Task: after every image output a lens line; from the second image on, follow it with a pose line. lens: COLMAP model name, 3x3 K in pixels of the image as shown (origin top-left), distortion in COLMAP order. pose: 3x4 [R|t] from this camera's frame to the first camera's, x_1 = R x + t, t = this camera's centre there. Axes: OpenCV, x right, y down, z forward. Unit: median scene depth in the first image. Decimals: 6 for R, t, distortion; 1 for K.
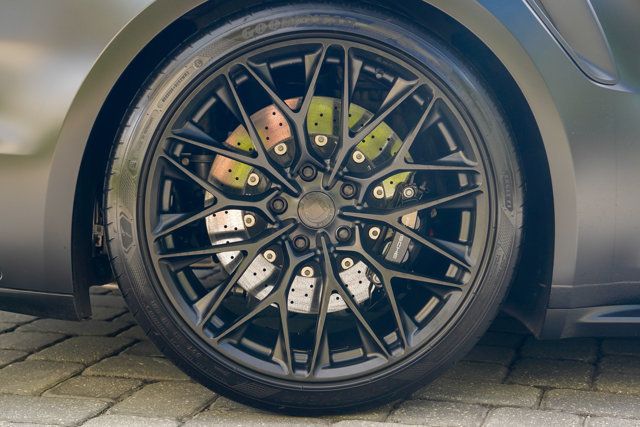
lens RADIAL K [[1242.6, 0, 316.9], [0, 1242.6, 215.4], [0, 0, 1]] dist [0.305514, 0.000000]
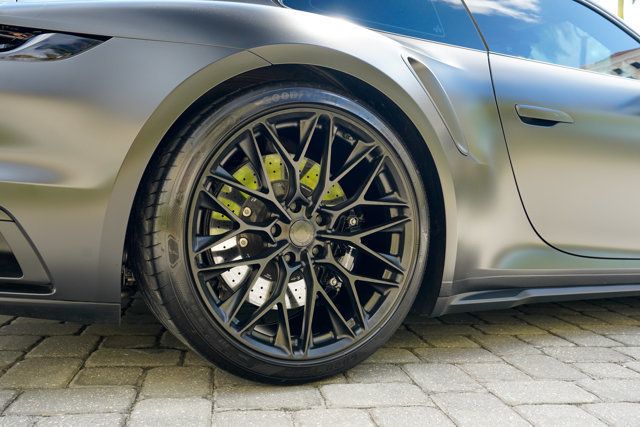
lens RADIAL K [[620.3, 0, 317.4], [0, 620.3, 215.7], [0, 0, 1]] dist [0.033389, 0.000000]
pose [[0.909923, 0.008038, 0.414699, -0.271197], [0.017800, 0.998134, -0.058403, 0.016643], [-0.414394, 0.060524, 0.908083, 0.368316]]
